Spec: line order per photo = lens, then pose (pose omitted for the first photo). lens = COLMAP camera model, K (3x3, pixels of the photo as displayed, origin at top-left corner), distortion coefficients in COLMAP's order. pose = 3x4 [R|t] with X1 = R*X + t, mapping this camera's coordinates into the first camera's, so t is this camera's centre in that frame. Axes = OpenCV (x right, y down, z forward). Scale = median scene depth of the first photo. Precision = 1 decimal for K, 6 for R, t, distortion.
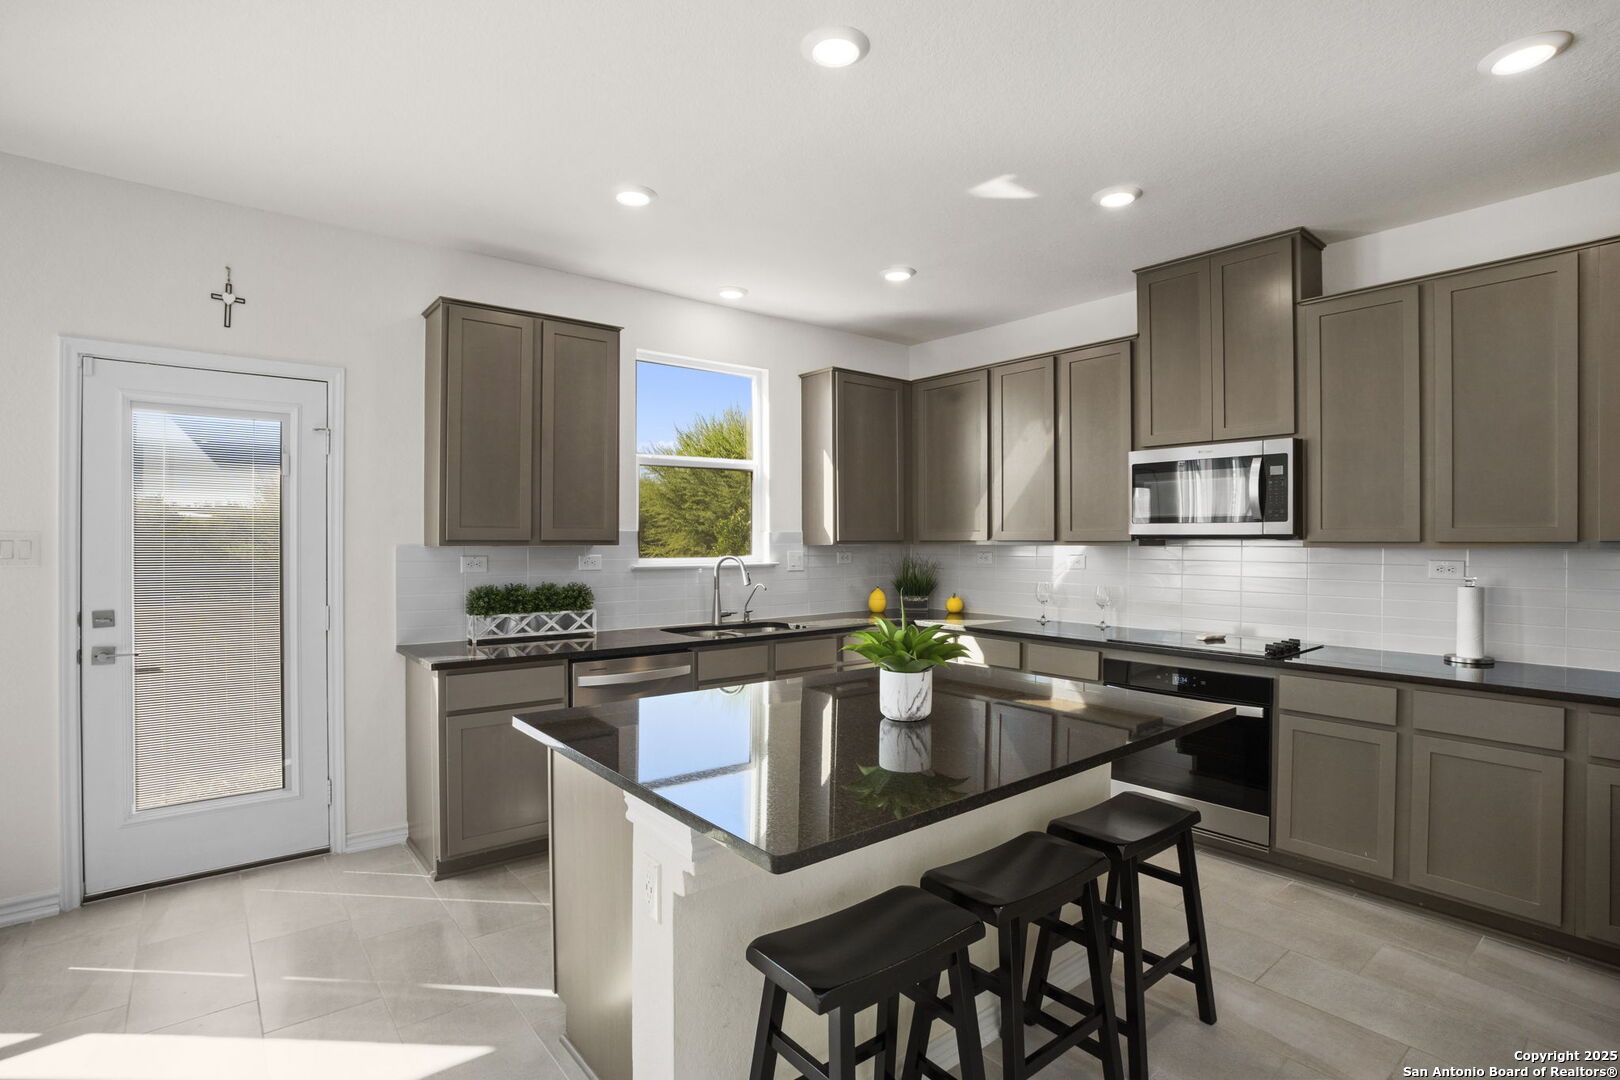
lens RADIAL K [[793.3, 0, 804.8], [0, 793.3, 538.0], [0, 0, 1]] dist [-0.053821, 0.019906]
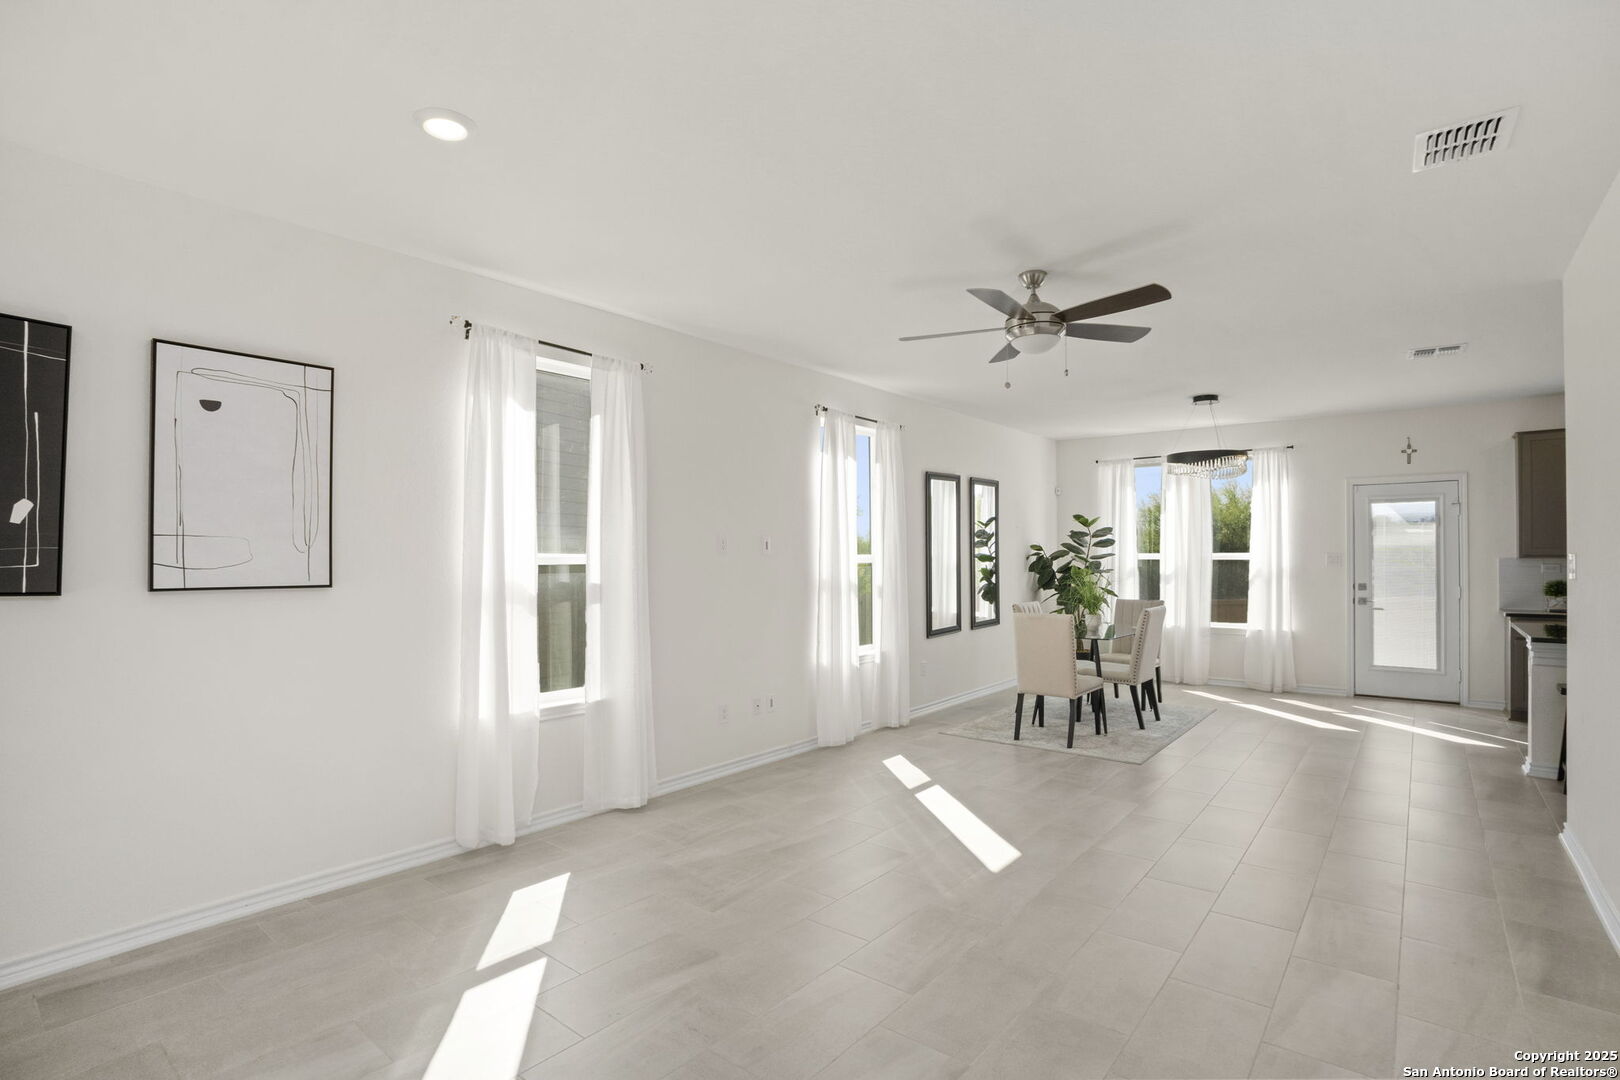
lens RADIAL K [[793.3, 0, 800.2], [0, 793.3, 548.2], [0, 0, 1]] dist [-0.053821, 0.019906]
pose [[0.211355, -0.013163, -0.977321, 0.896630], [0.006491, 0.999906, -0.012063, -0.002650], [0.977388, -0.003794, 0.211420, -1.013975]]
